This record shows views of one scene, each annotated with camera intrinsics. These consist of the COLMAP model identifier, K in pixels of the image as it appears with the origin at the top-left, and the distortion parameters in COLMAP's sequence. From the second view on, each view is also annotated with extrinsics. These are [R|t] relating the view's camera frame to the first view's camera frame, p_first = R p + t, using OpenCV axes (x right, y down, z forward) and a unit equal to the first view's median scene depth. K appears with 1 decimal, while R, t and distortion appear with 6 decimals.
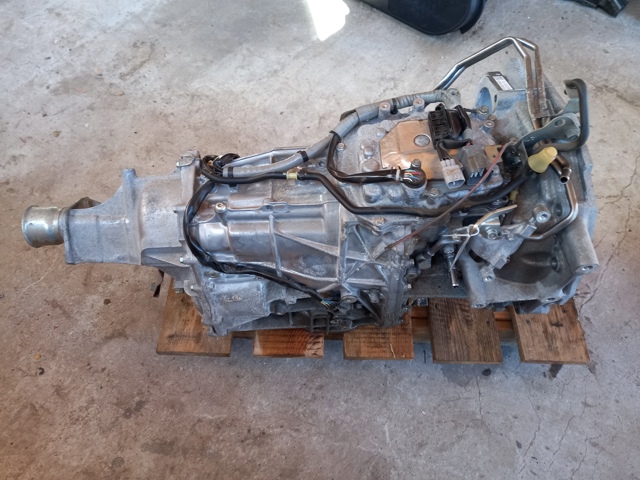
lens RADIAL K [[470.2, 0, 320.7], [0, 470.2, 240.4], [0, 0, 1]] dist [0.007179, 0.001719]
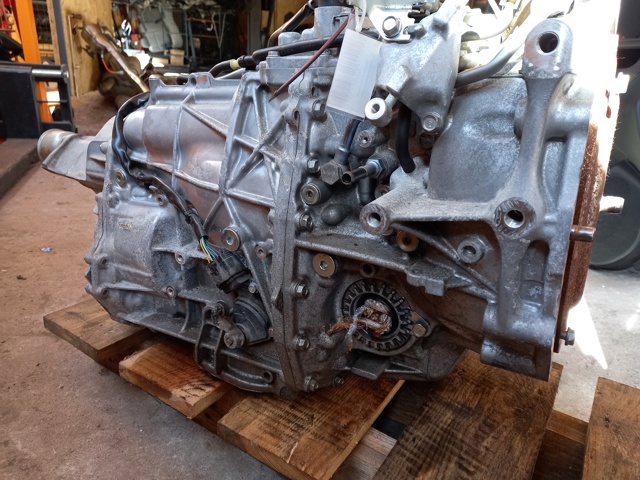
lens RADIAL K [[470.2, 0, 320.4], [0, 470.2, 240.5], [0, 0, 1]] dist [0.007179, 0.001719]
pose [[0.839768, 0.196016, -0.506327, 0.398248], [-0.481653, 0.699377, -0.528093, 0.329415], [0.250599, 0.687349, 0.681726, 0.476674]]
